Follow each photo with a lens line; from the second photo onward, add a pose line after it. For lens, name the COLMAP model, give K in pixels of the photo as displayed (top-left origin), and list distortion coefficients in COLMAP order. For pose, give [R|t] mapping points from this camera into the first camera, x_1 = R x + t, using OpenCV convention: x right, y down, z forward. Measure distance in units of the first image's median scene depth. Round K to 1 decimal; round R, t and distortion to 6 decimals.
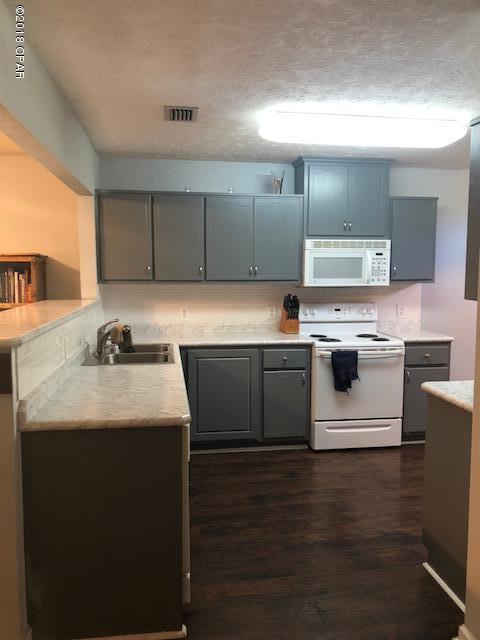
lens RADIAL K [[527.9, 0, 242.0], [0, 527.9, 321.0], [0, 0, 1]] dist [0.056939, -0.017937]
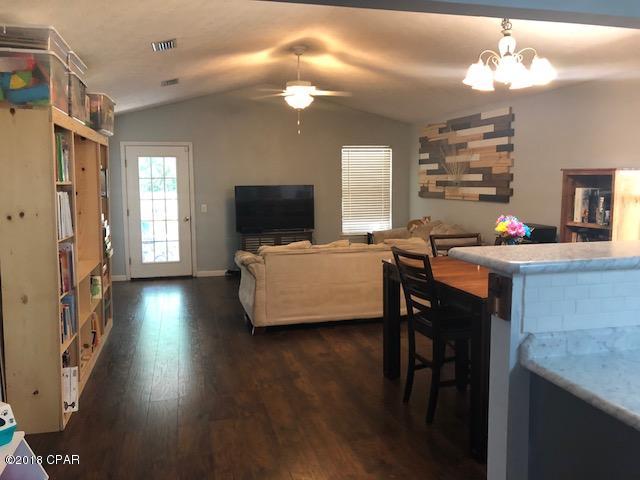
lens RADIAL K [[527.9, 0, 320.9], [0, 527.9, 239.2], [0, 0, 1]] dist [0.056939, -0.017937]
pose [[0.114785, 0.107757, -0.987529, 0.192618], [-0.090741, 0.991081, 0.097597, -0.029952], [0.989237, 0.078407, 0.123539, 0.240297]]
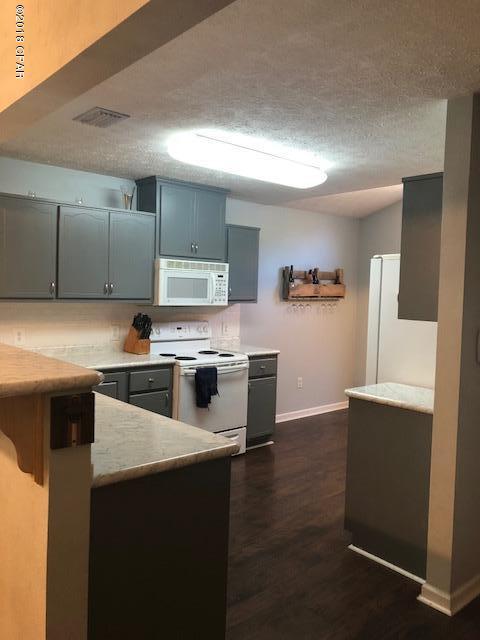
lens RADIAL K [[527.9, 0, 239.1], [0, 527.9, 319.1], [0, 0, 1]] dist [0.056939, -0.017937]
pose [[0.837312, -0.009680, 0.546640, -0.299879], [0.028204, 0.999277, -0.025507, -0.010595], [-0.545998, 0.036775, 0.836979, 0.087776]]
